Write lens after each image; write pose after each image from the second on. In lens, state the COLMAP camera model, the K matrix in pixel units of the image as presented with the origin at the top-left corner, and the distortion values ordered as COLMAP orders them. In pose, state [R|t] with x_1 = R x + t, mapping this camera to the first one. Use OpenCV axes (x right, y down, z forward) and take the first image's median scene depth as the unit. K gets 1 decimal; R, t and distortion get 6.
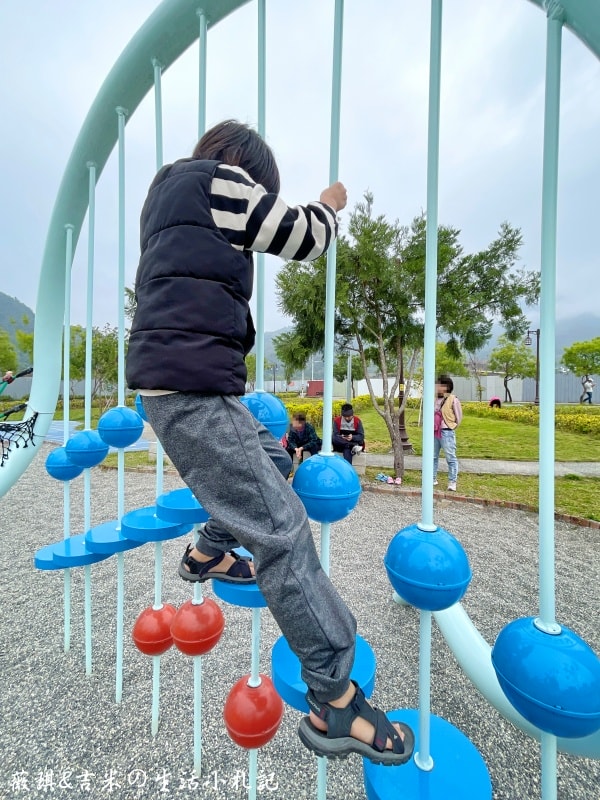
lens RADIAL K [[368.0, 0, 301.8], [0, 368.0, 392.6], [0, 0, 1]] dist [-0.003821, -0.000238]
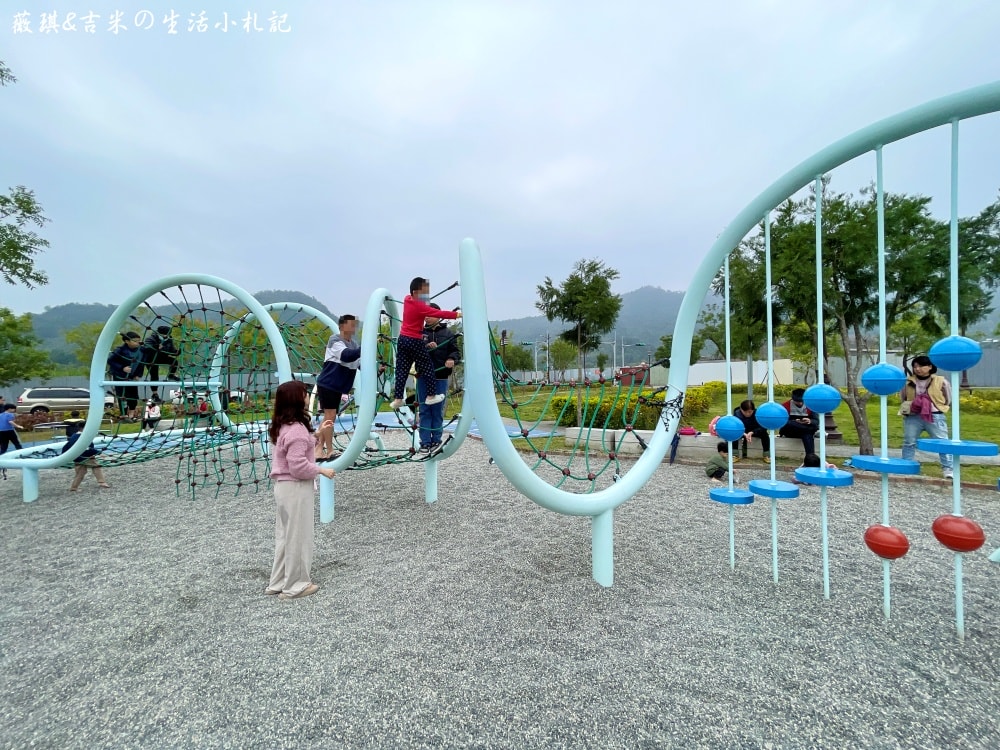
lens RADIAL K [[408.7, 0, 498.3], [0, 408.7, 370.5], [0, 0, 1]] dist [-0.001540, 0.000813]
pose [[0.972112, -0.025619, -0.233112, -0.436600], [0.018912, 0.999342, -0.030965, 0.003714], [0.233752, 0.025692, 0.971957, -0.264011]]
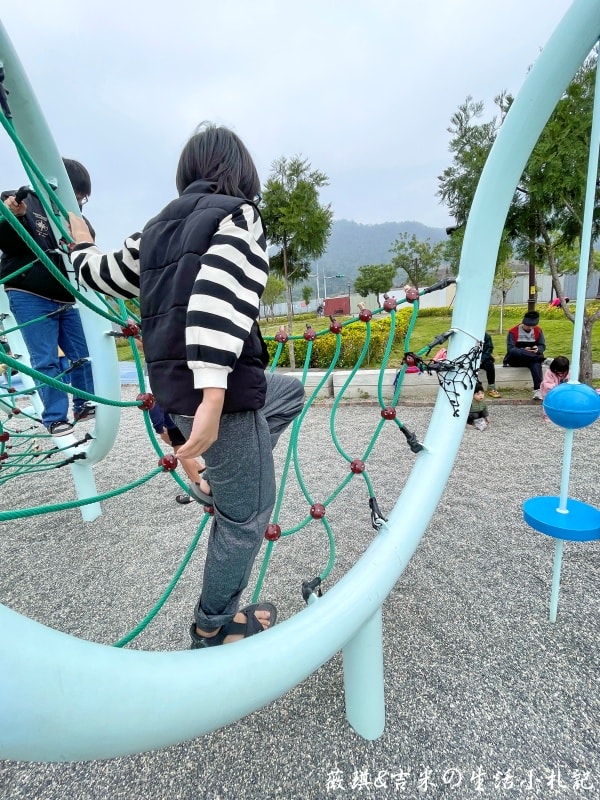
lens RADIAL K [[368.0, 0, 299.1], [0, 368.0, 398.4], [0, 0, 1]] dist [-0.003821, -0.000238]
pose [[0.996095, -0.083388, -0.028999, -0.455426], [0.087783, 0.970489, 0.224601, -0.013206], [0.009414, -0.226270, 0.974019, 0.106862]]
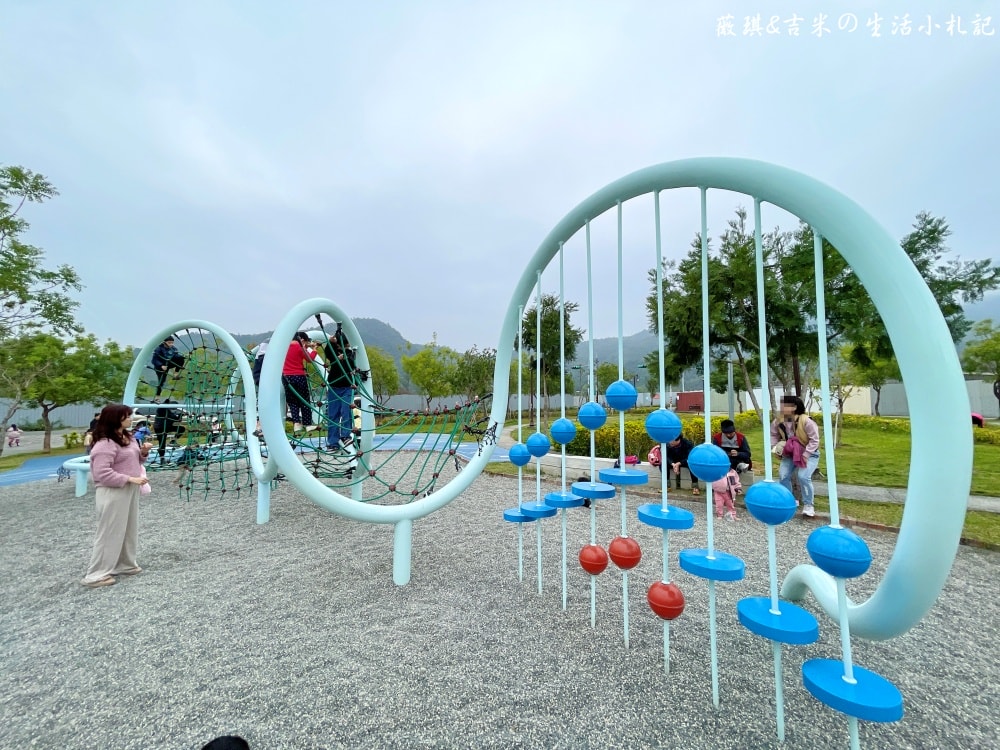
lens RADIAL K [[408.7, 0, 494.8], [0, 408.7, 373.8], [0, 0, 1]] dist [-0.001540, 0.000813]
pose [[0.920477, -0.036948, -0.389047, -0.020783], [0.005419, 0.996632, -0.081831, -0.003796], [0.390760, 0.073215, 0.917576, -0.256964]]
